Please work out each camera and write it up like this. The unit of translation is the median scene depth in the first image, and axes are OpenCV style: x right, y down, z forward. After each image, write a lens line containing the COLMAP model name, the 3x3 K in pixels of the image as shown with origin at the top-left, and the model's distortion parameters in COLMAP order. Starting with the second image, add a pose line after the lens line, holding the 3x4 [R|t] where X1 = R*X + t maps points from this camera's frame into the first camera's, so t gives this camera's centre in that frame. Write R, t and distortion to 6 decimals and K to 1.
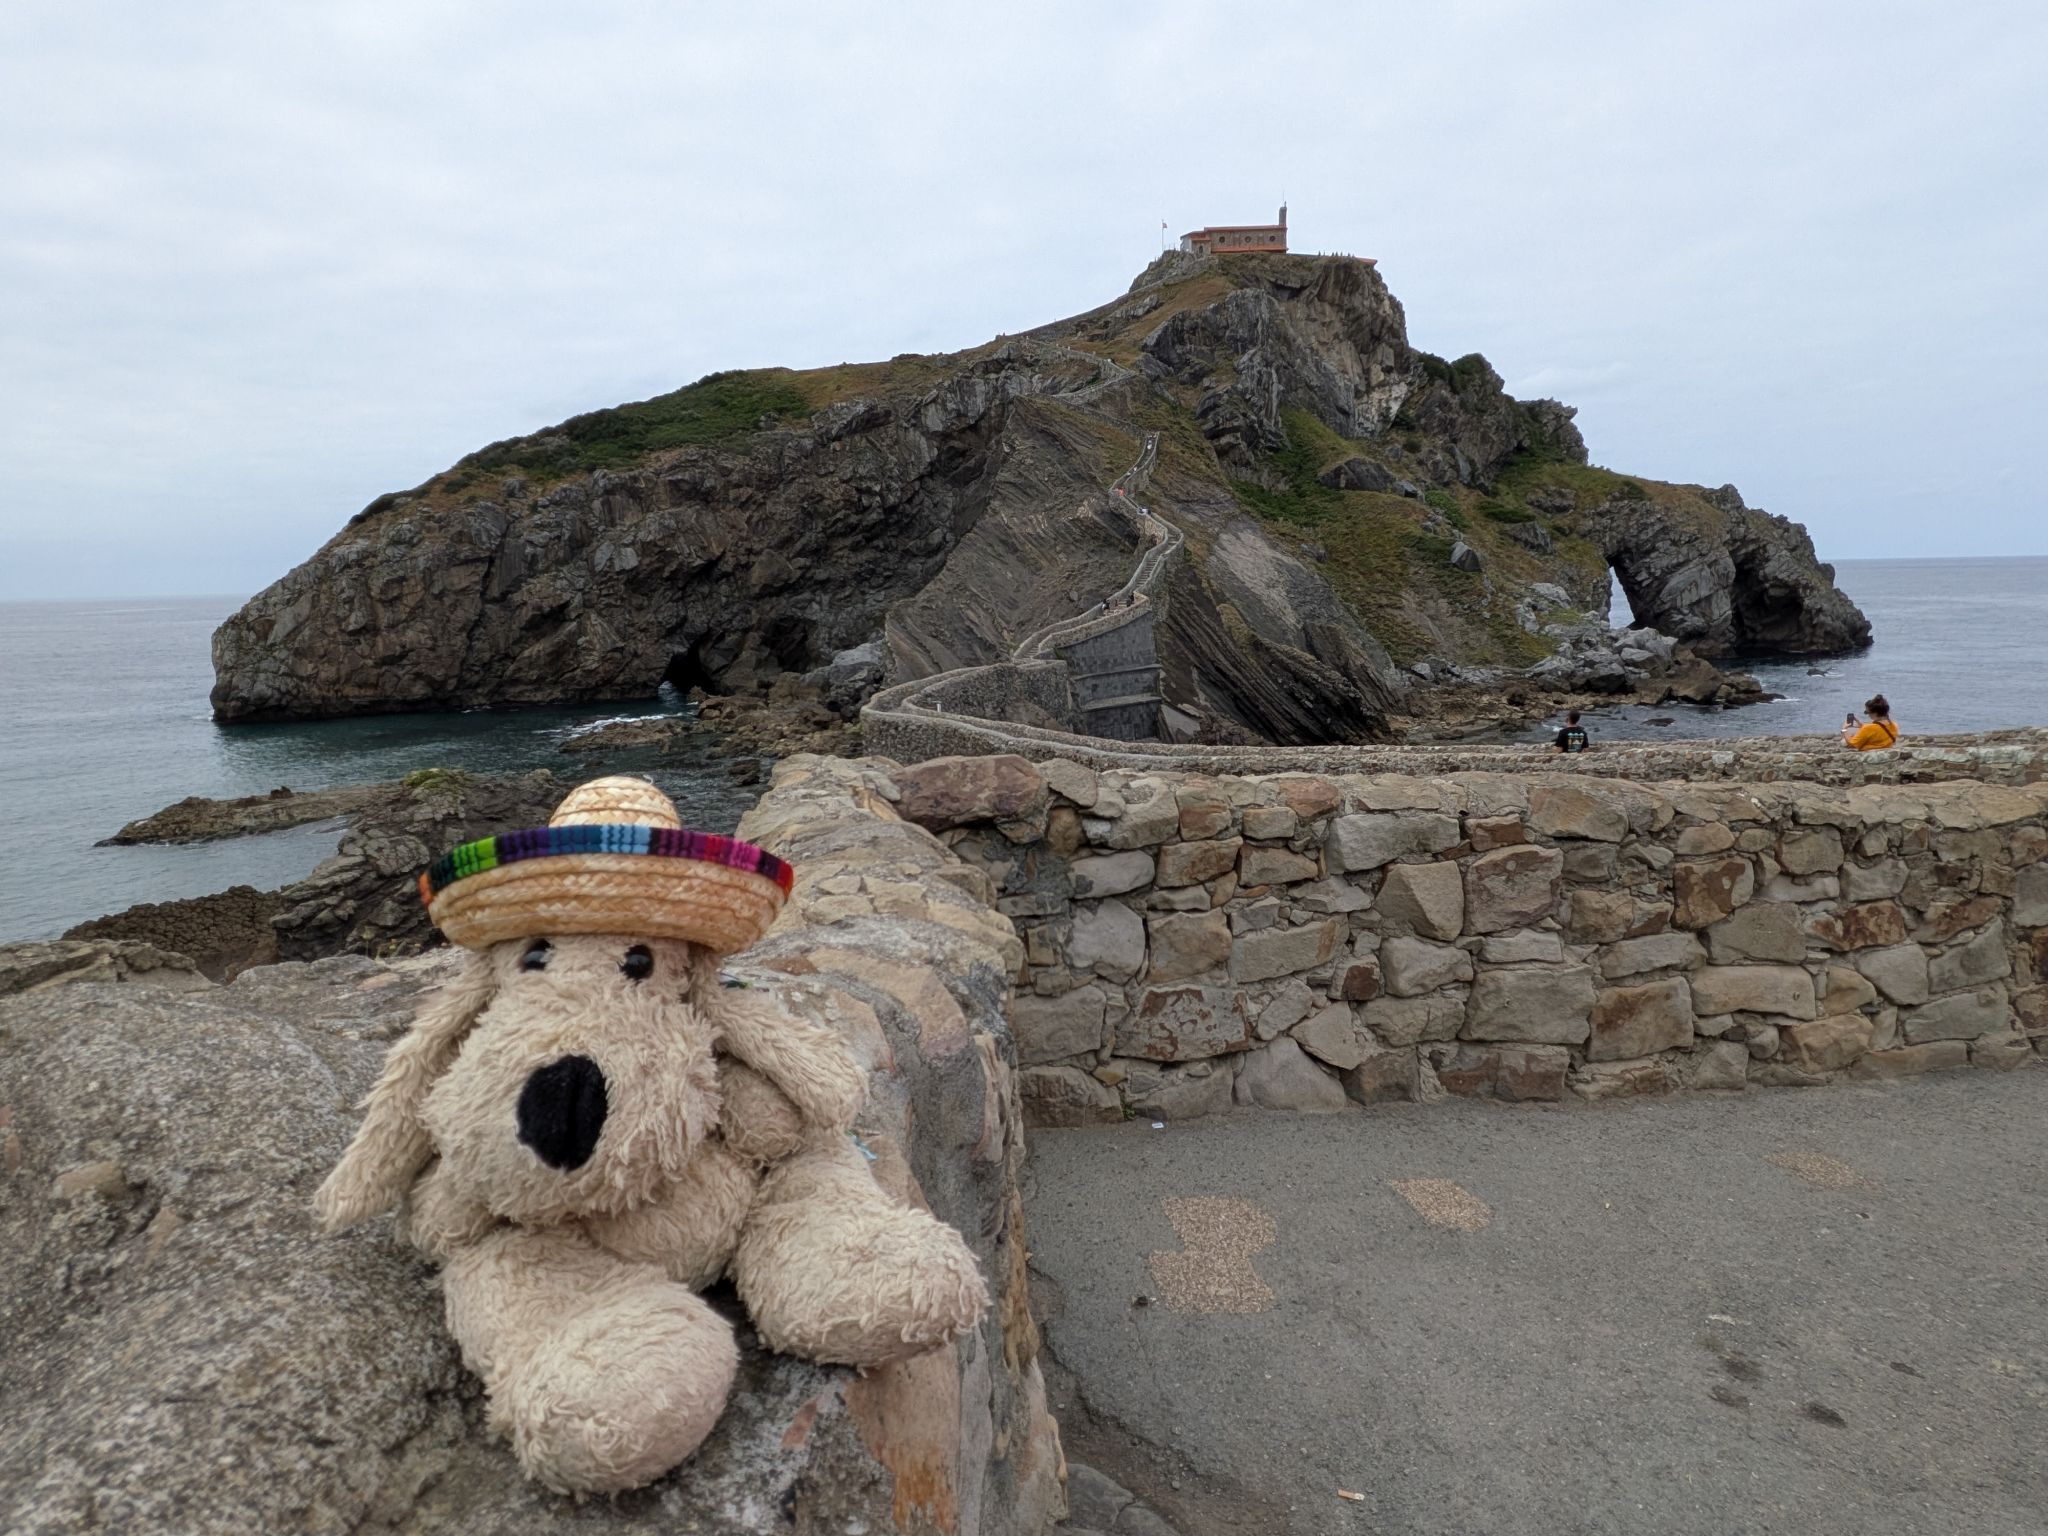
lens RADIAL K [[1162.4, 0, 1019.5], [0, 1162.4, 806.1], [0, 0, 1]] dist [-0.001089, -0.000125]
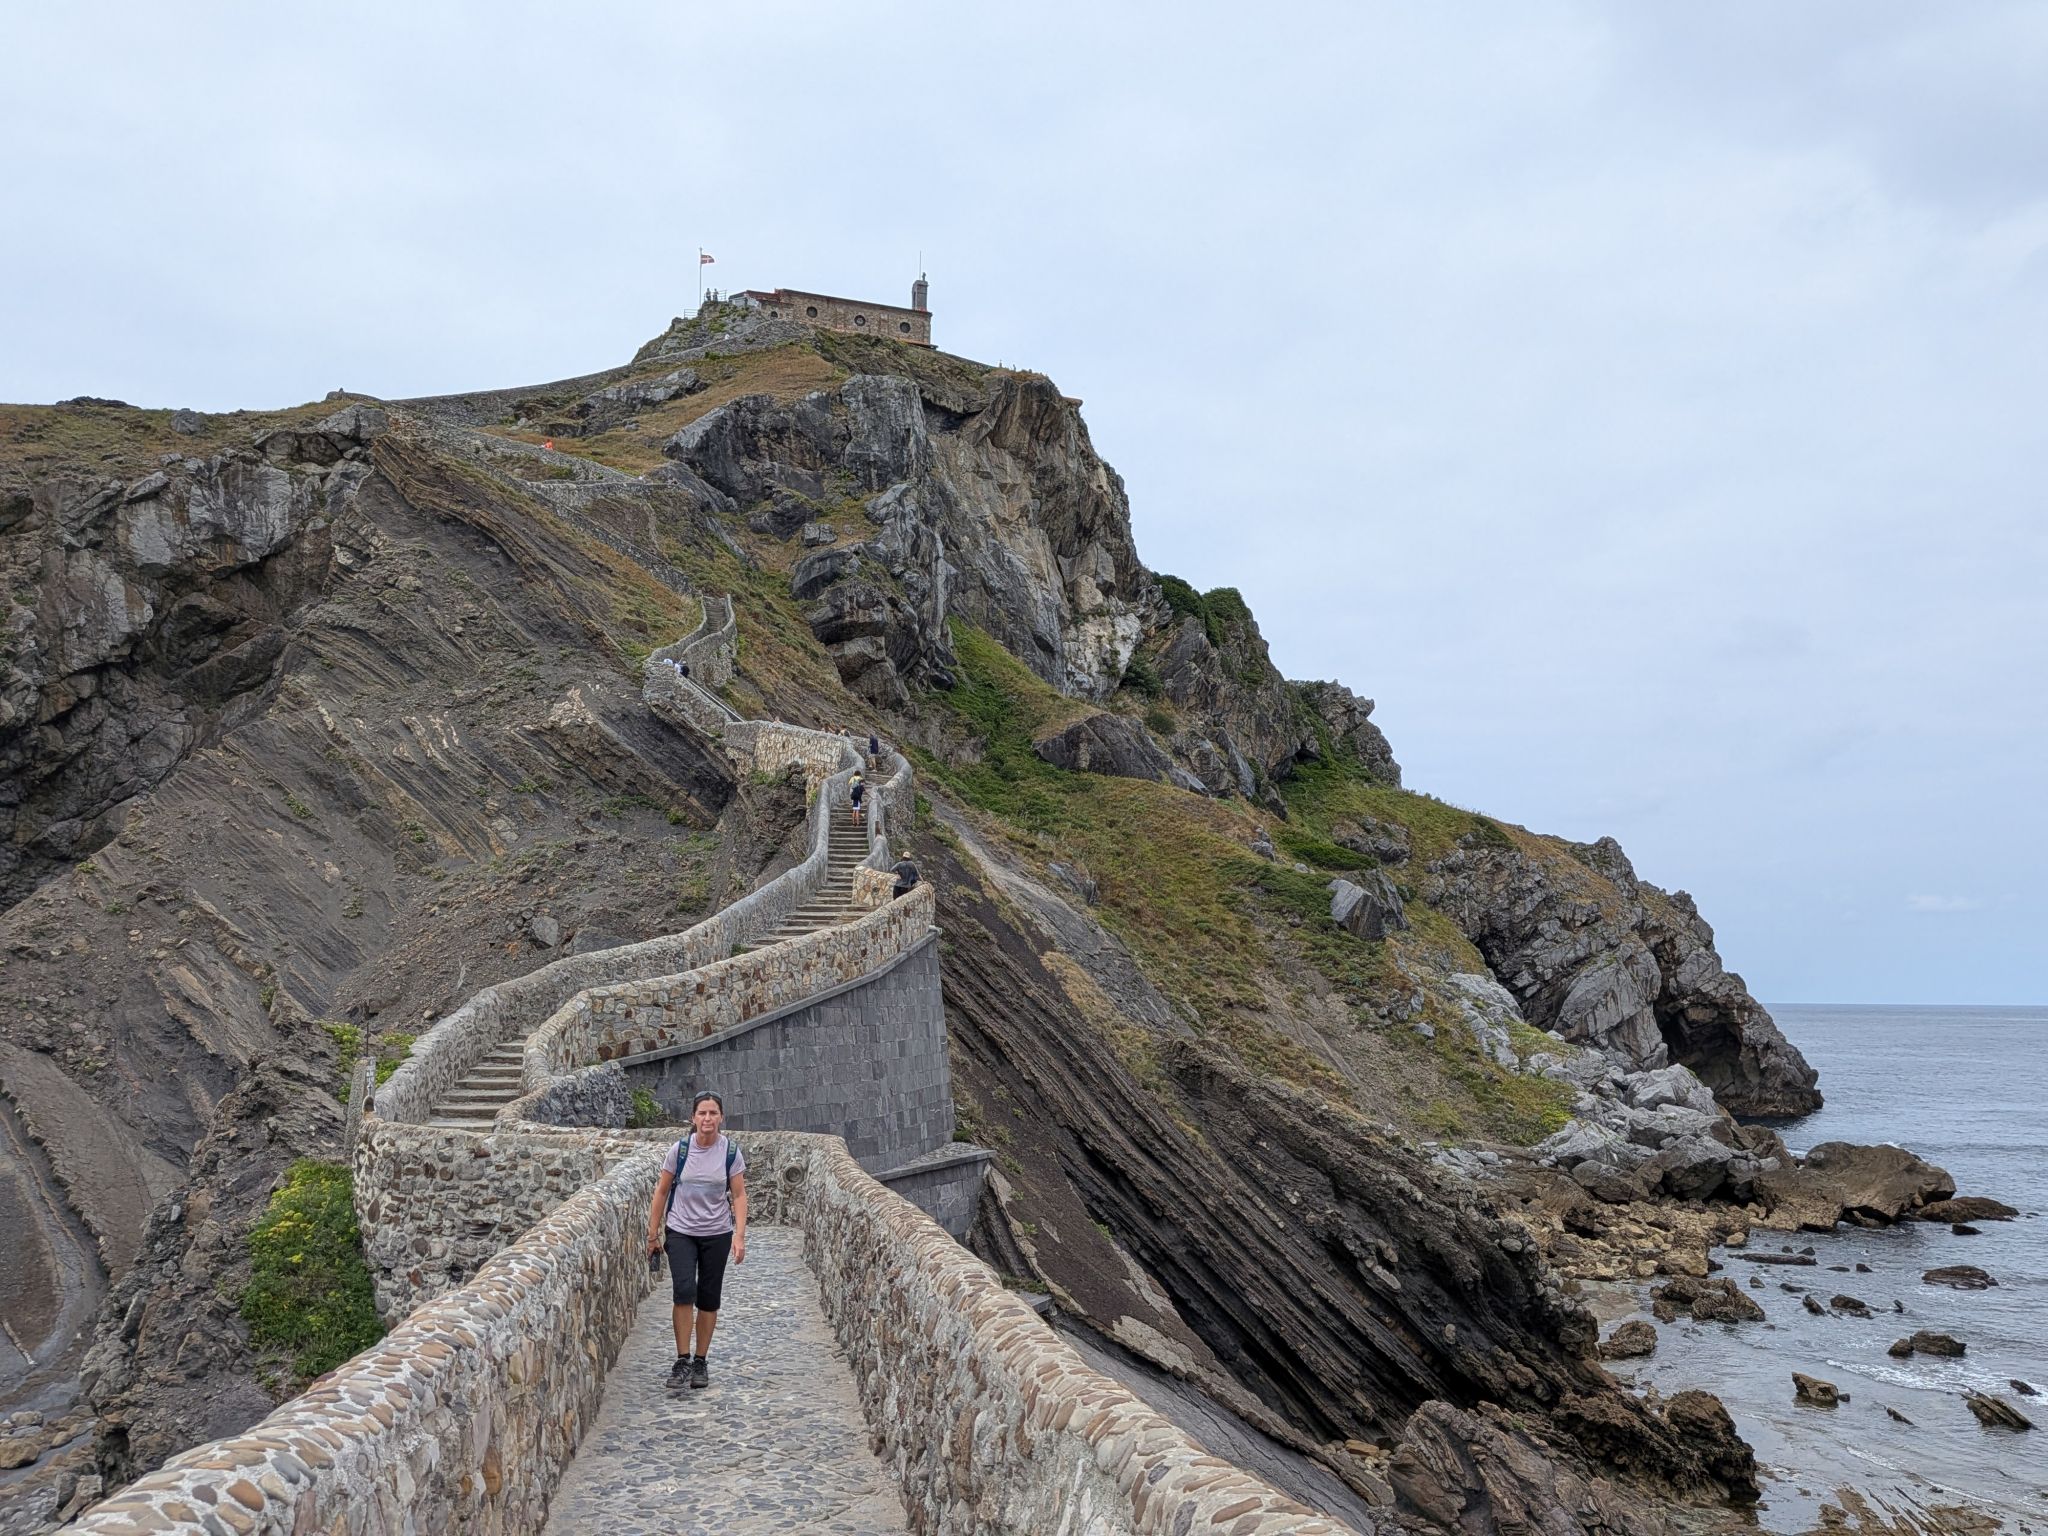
lens RADIAL K [[1731.5, 0, 1041.8], [0, 1731.5, 826.2], [0, 0, 1]] dist [0.118356, -0.227402]
pose [[0.926648, 0.063958, 0.370449, -0.005506], [0.046719, 0.958189, -0.282296, -0.046000], [-0.373015, 0.278896, 0.884916, 0.364100]]
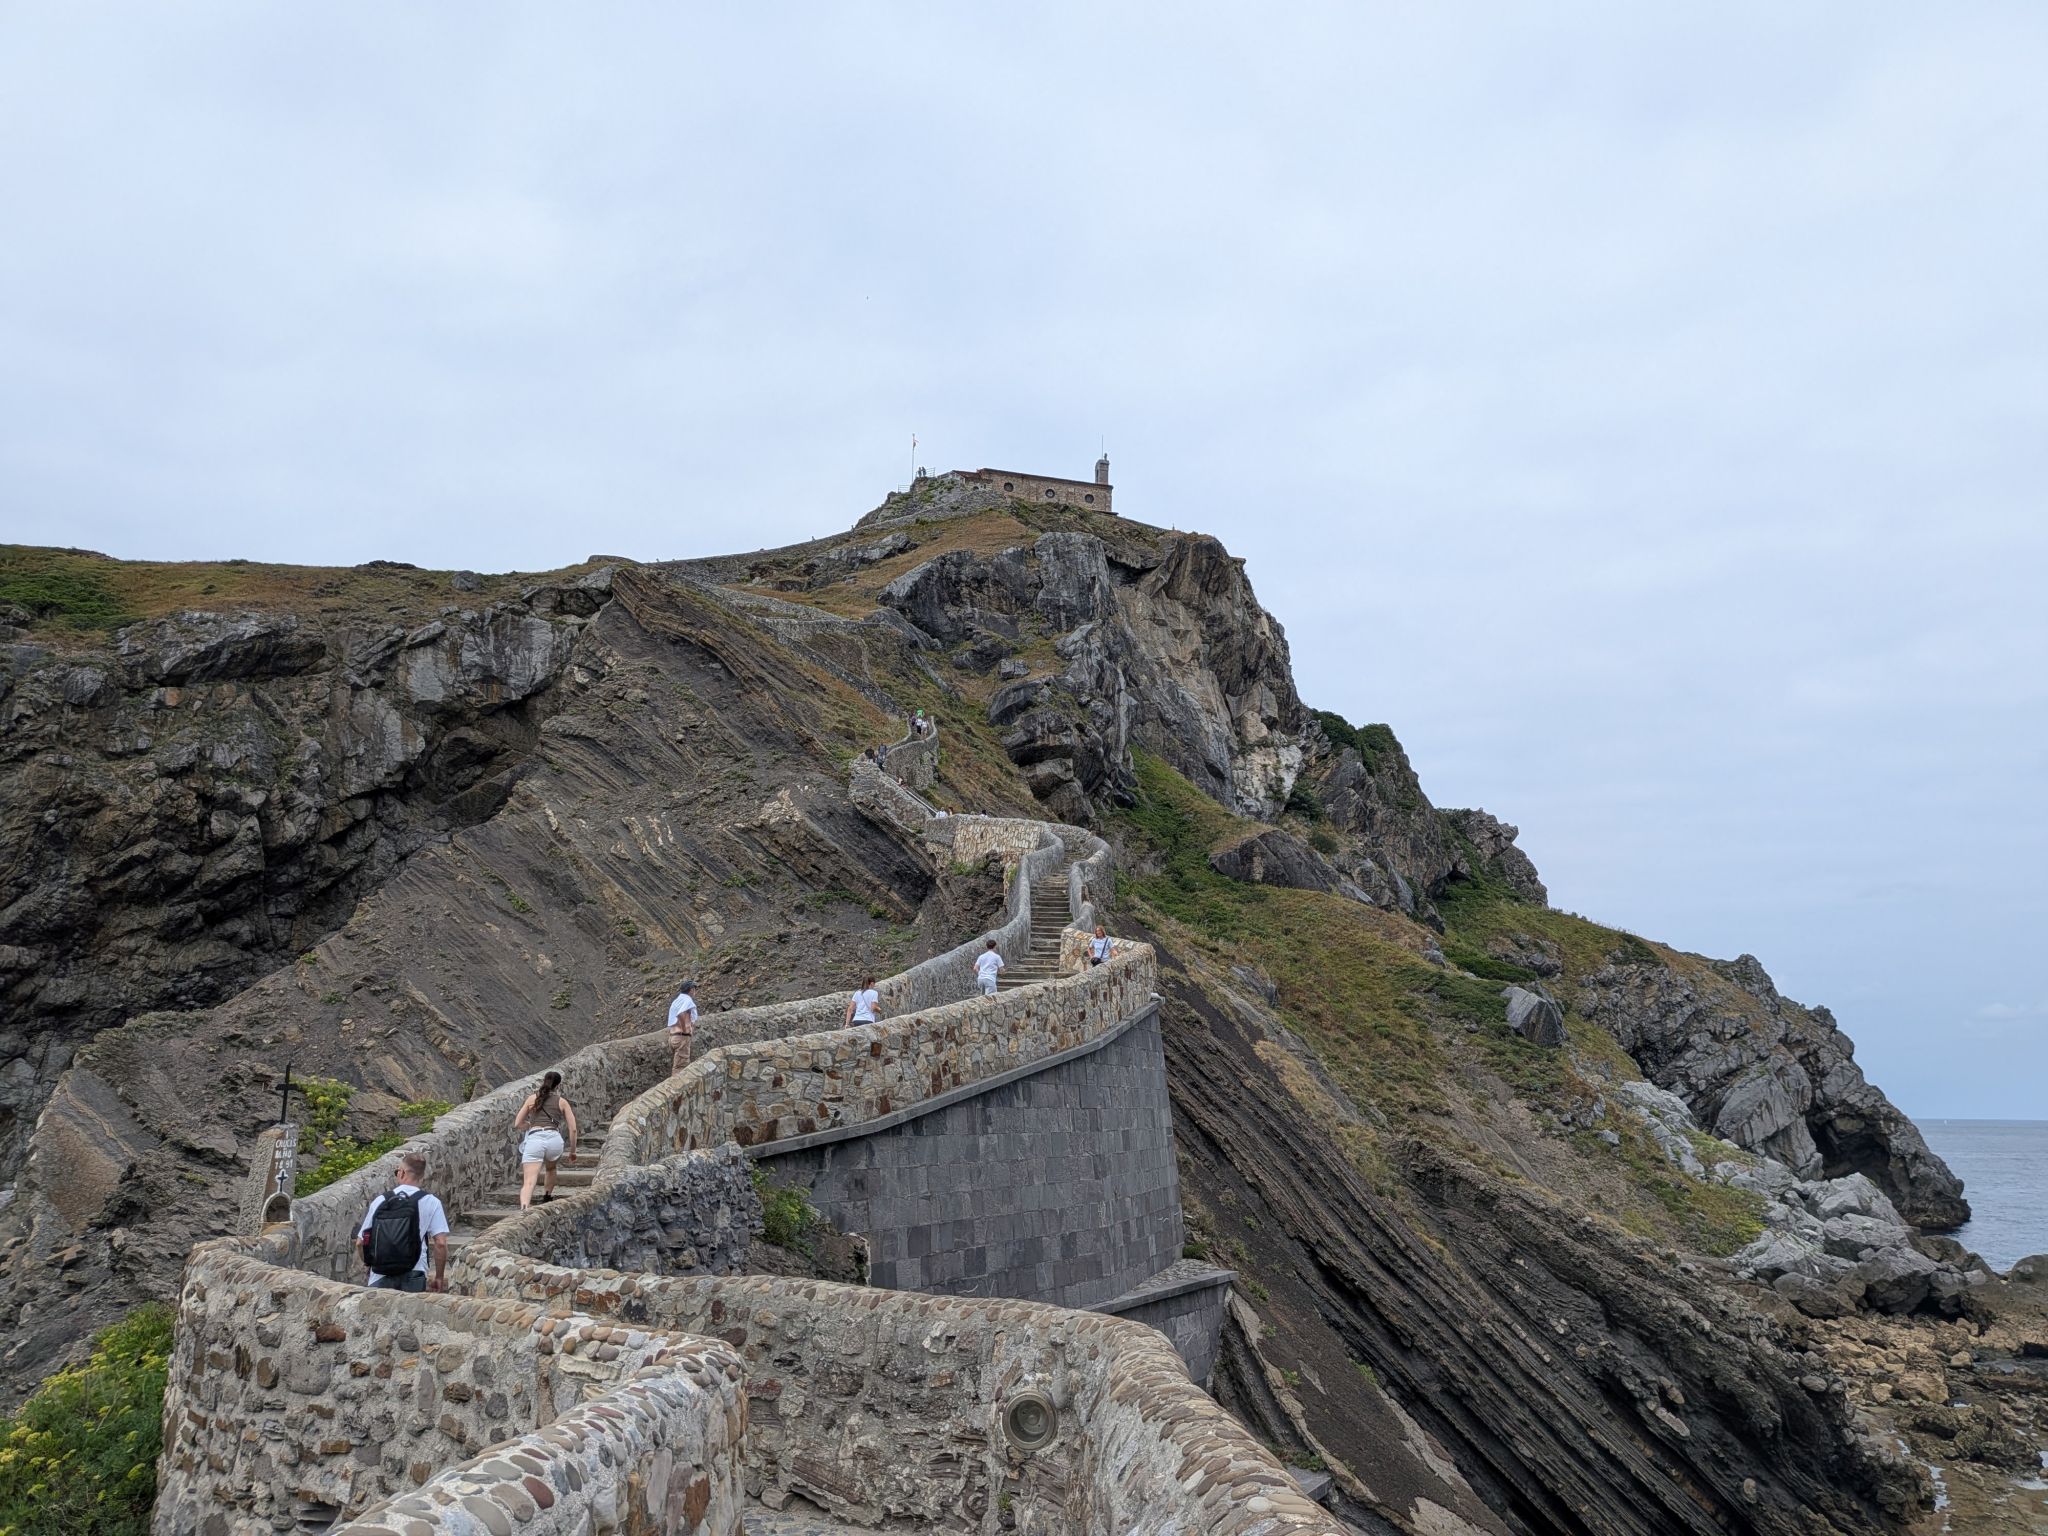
lens RADIAL K [[1479.5, 0, 1076.0], [0, 1479.5, 761.9], [0, 0, 1]] dist [0.106590, -0.192295]
pose [[0.953984, 0.100397, 0.282550, 0.007492], [0.024232, 0.913390, -0.406364, -0.054241], [-0.298876, 0.394512, 0.868926, 0.419175]]
